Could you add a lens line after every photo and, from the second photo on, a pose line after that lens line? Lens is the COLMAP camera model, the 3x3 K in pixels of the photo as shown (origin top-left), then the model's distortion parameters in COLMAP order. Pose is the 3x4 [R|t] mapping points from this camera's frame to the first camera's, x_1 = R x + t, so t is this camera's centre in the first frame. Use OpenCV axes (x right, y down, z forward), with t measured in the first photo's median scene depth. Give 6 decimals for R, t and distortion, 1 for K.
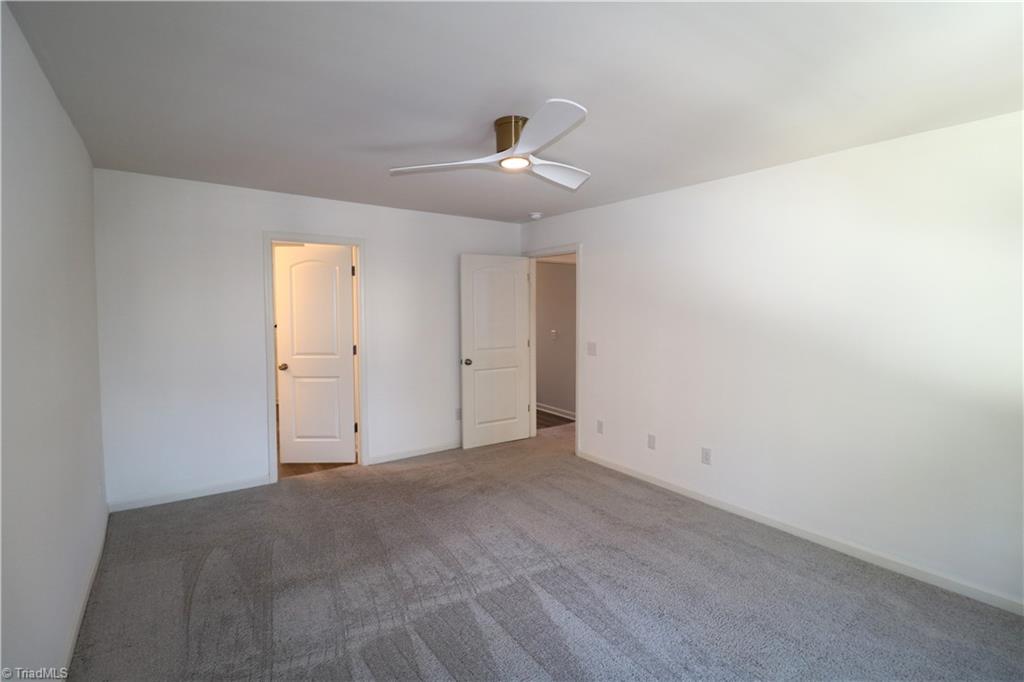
lens RADIAL K [[471.5, 0, 530.8], [0, 471.5, 328.3], [0, 0, 1]] dist [-0.014392, -0.001277]
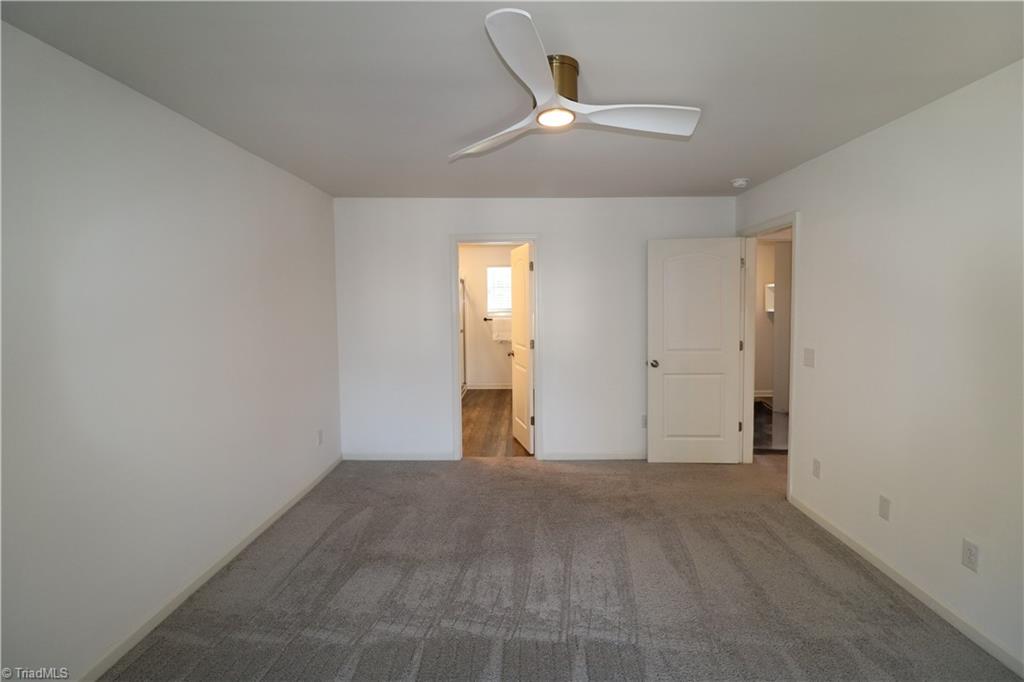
lens RADIAL K [[471.5, 0, 530.8], [0, 471.5, 328.3], [0, 0, 1]] dist [-0.014392, -0.001277]
pose [[0.804254, 0.027161, -0.593665, 0.243798], [-0.018891, 0.999619, 0.020141, -0.008792], [0.593986, -0.004983, 0.804460, 0.203085]]
